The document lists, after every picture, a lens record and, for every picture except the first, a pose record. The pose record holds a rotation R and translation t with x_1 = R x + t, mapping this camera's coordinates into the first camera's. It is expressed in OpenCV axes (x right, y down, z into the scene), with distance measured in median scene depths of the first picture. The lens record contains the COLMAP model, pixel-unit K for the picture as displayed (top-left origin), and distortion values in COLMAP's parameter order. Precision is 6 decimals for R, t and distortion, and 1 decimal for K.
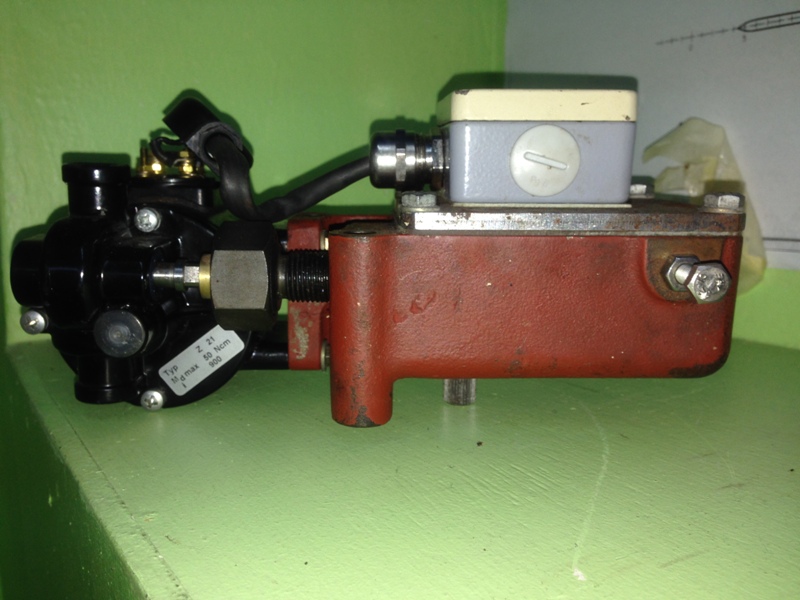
lens RADIAL K [[777.3, 0, 398.4], [0, 777.3, 302.3], [0, 0, 1]] dist [0.021322, 0.000000]
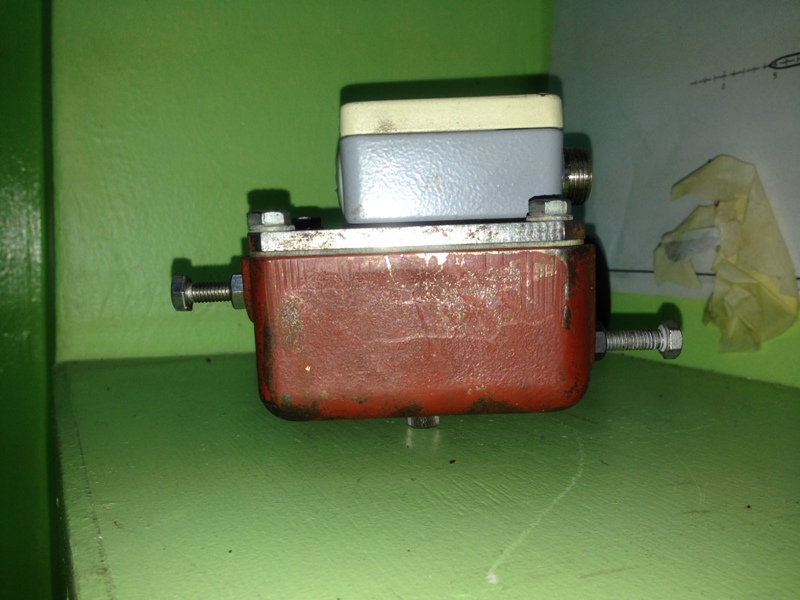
lens RADIAL K [[777.3, 0, 403.6], [0, 777.3, 297.2], [0, 0, 1]] dist [0.021322, 0.000000]
pose [[0.991807, 0.023662, -0.125537, 0.191743], [-0.034069, 0.996098, -0.081412, 0.064766], [0.123121, 0.085022, 0.988743, -0.013548]]
